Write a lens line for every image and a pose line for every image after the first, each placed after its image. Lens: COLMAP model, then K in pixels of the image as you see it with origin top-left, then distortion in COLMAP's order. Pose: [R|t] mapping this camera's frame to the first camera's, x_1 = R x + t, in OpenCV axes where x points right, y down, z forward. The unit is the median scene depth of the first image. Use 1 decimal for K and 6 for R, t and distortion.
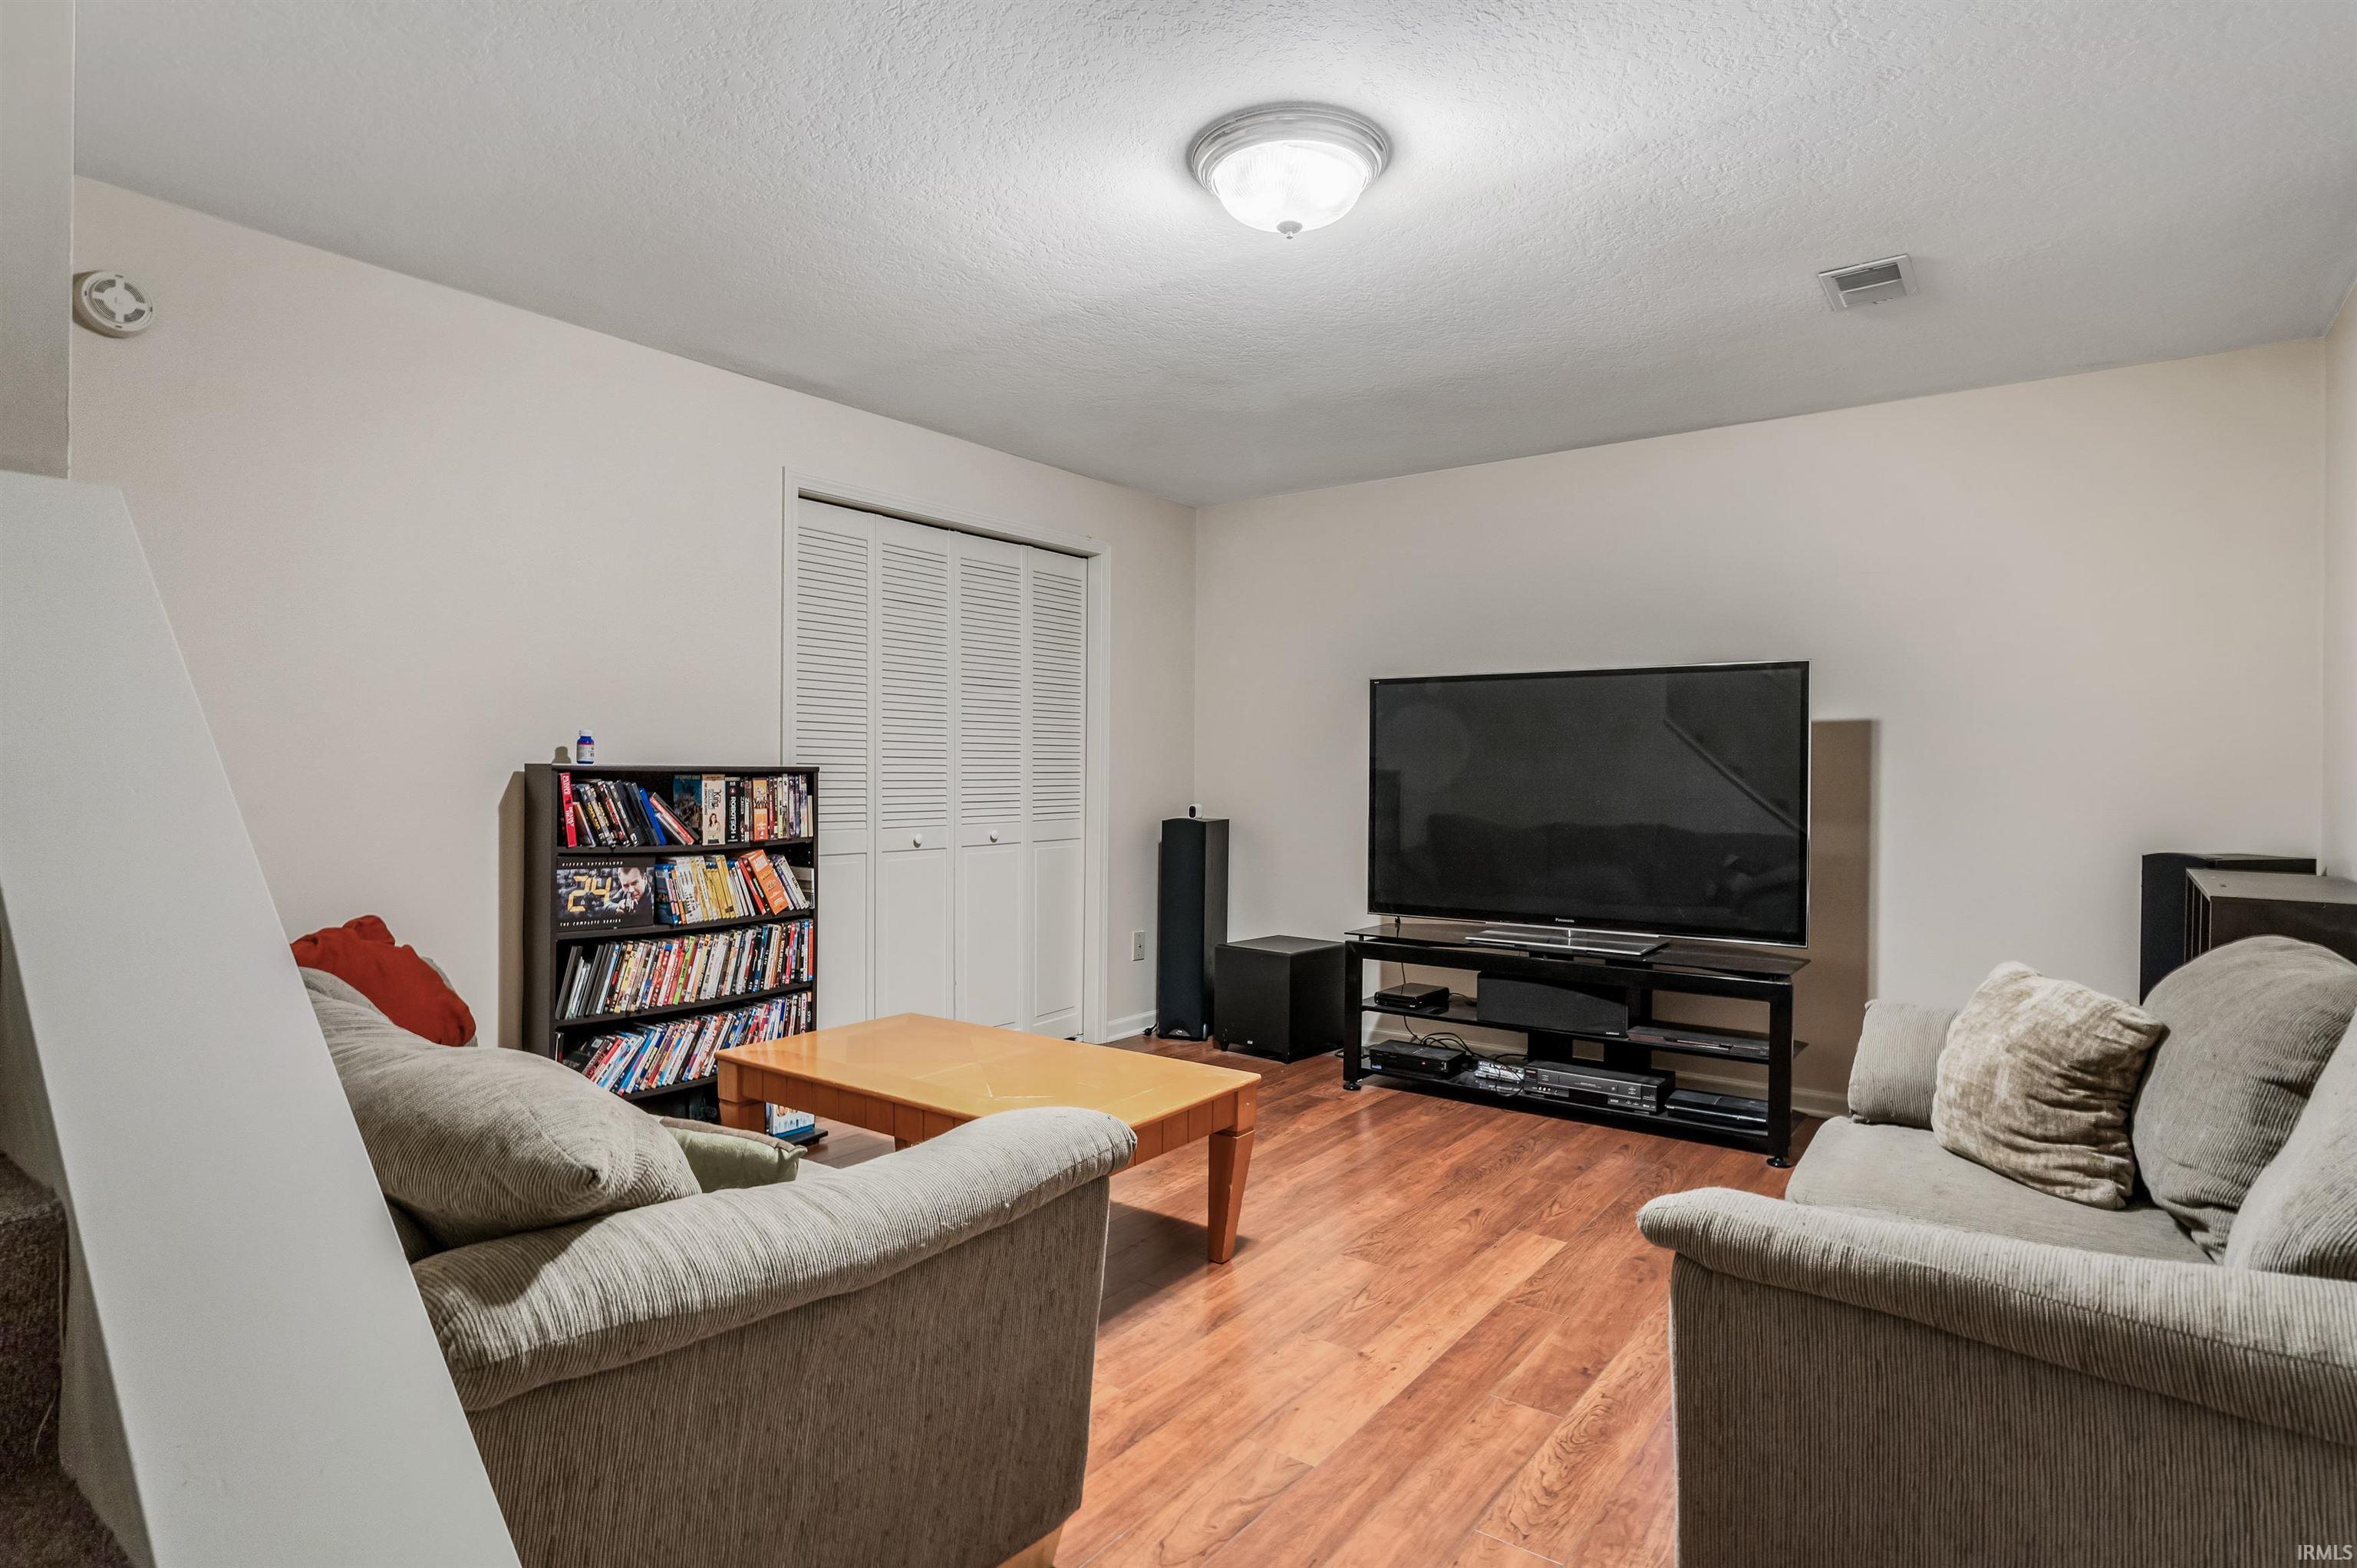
lens RADIAL K [[1225.6, 0, 1175.7], [0, 1225.6, 787.5], [0, 0, 1]] dist [0.001575, 0.000052]
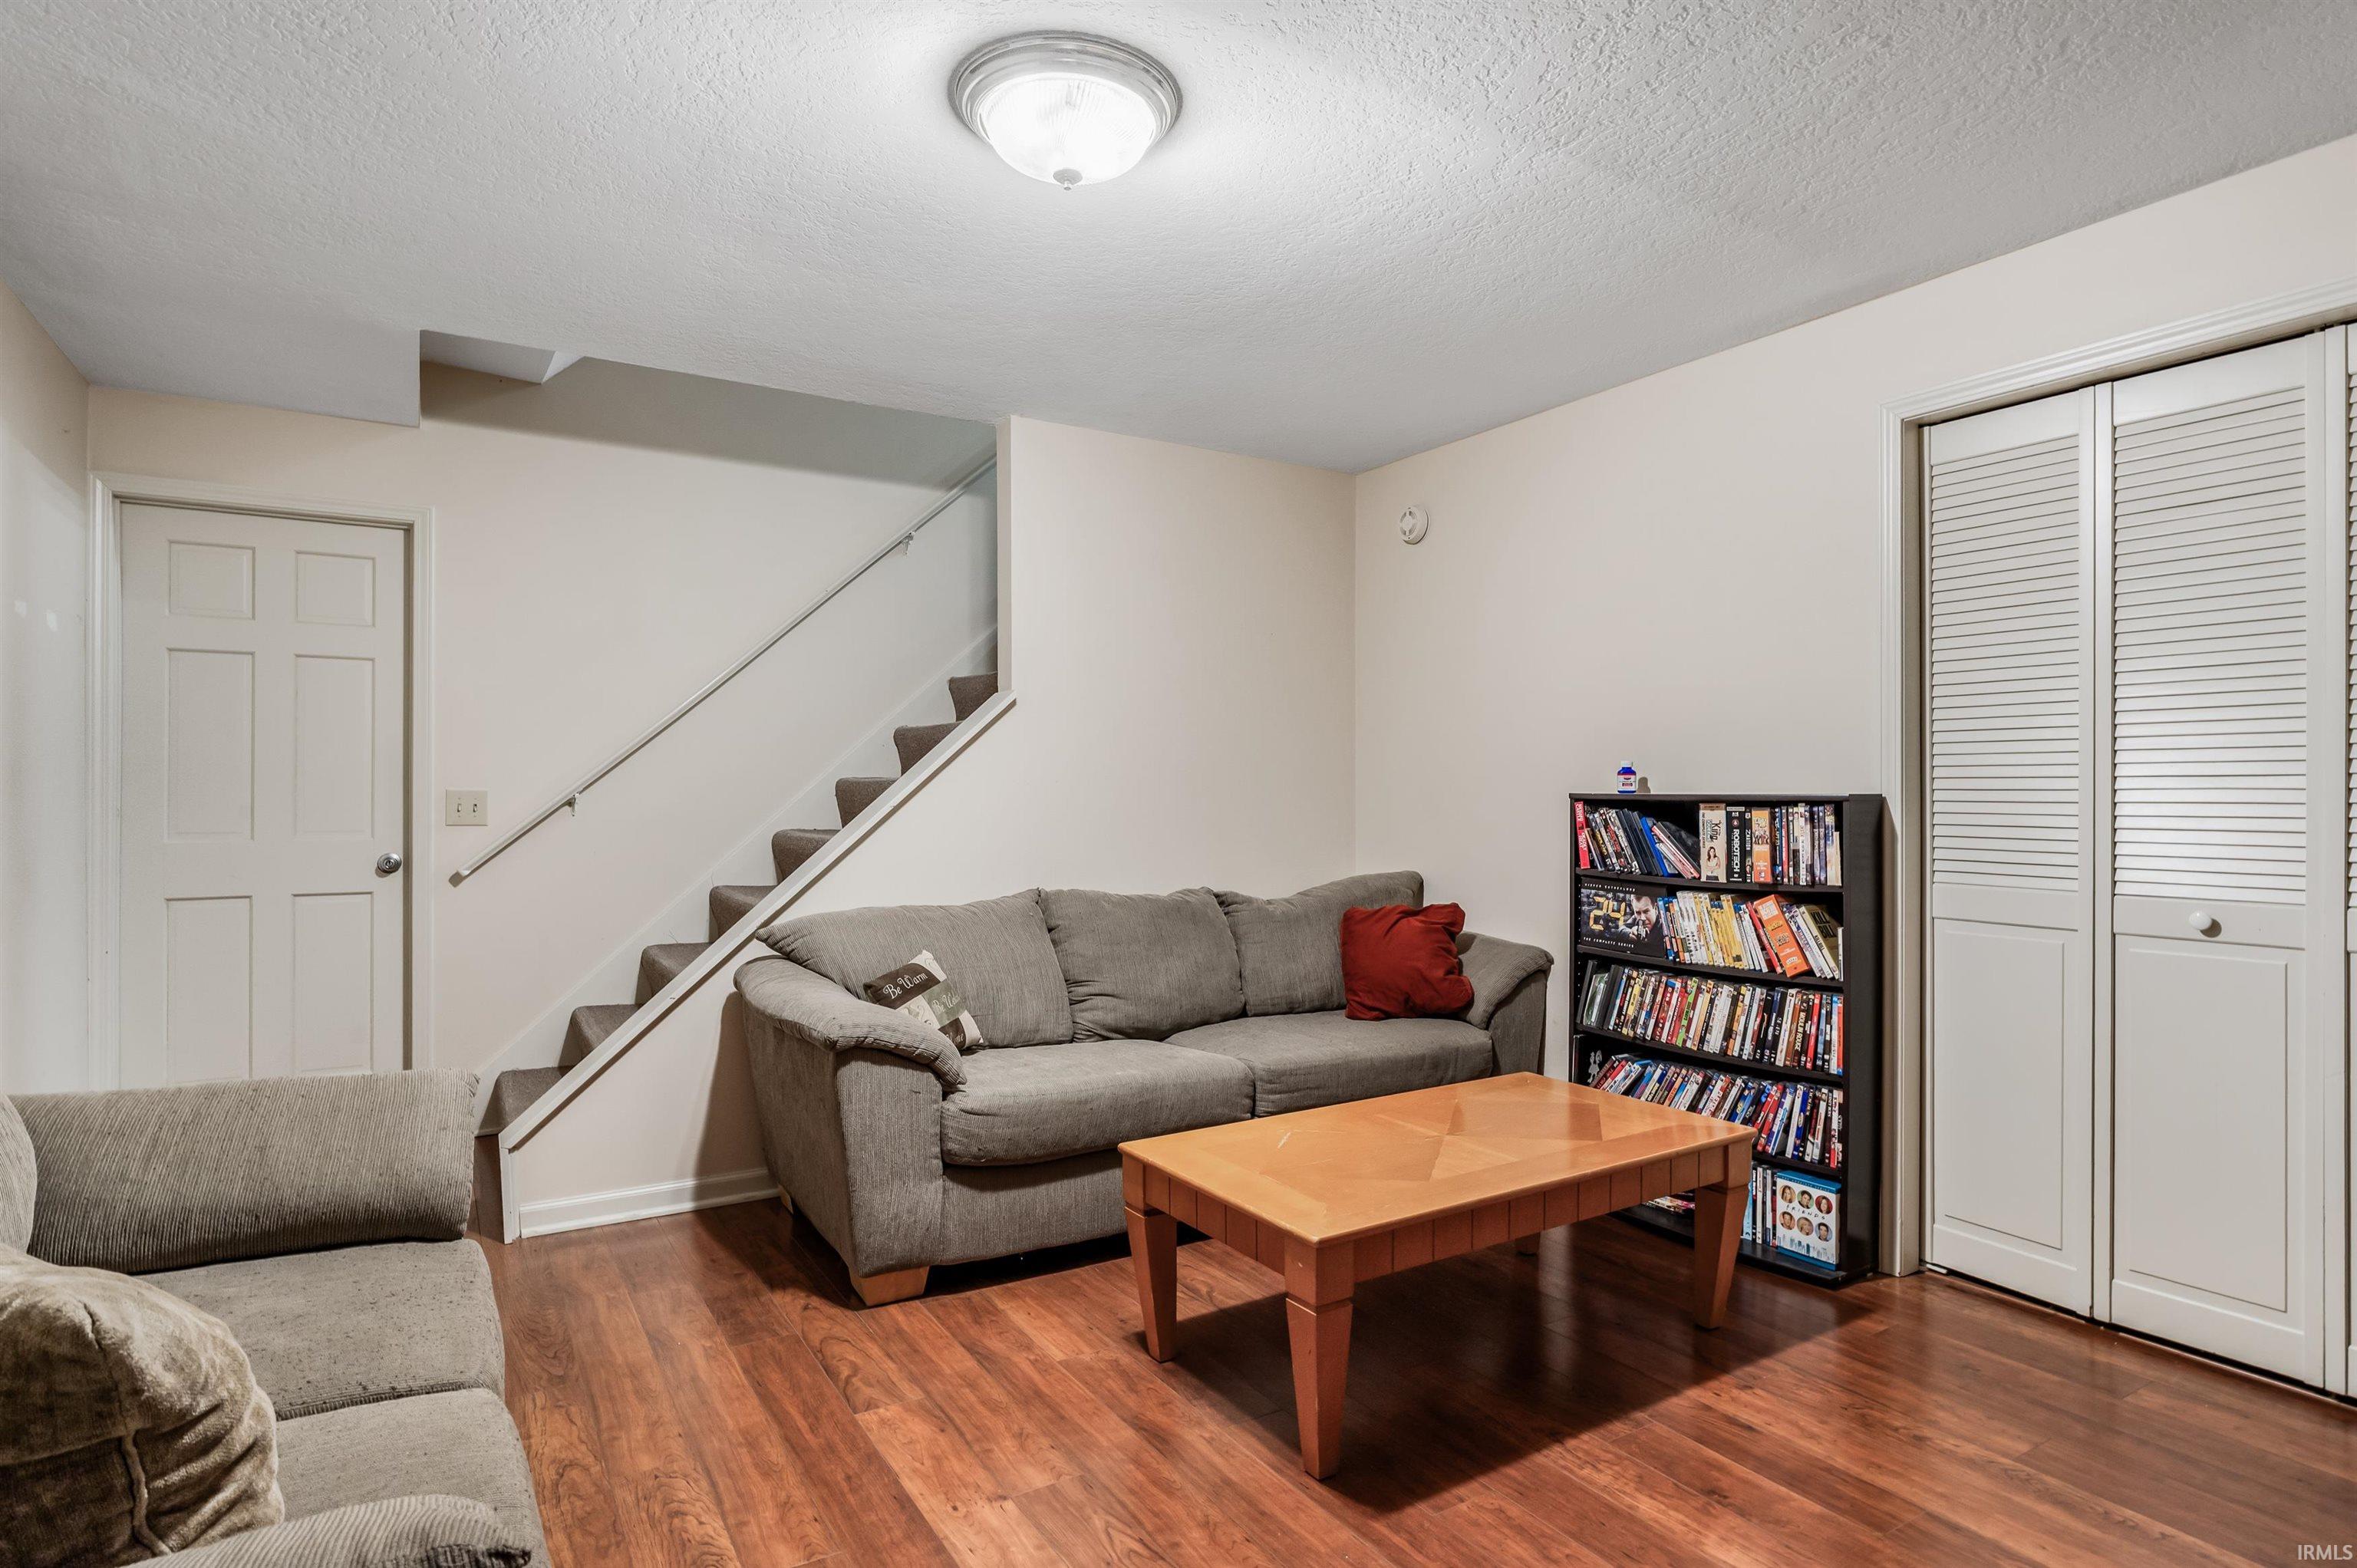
lens RADIAL K [[1225.6, 0, 1175.7], [0, 1225.6, 782.3], [0, 0, 1]] dist [0.001575, 0.000052]
pose [[-0.370775, -0.018313, -0.928542, 0.617443], [-0.015757, 0.999786, -0.013426, -0.008217], [0.928589, 0.009653, -0.370984, 0.983765]]
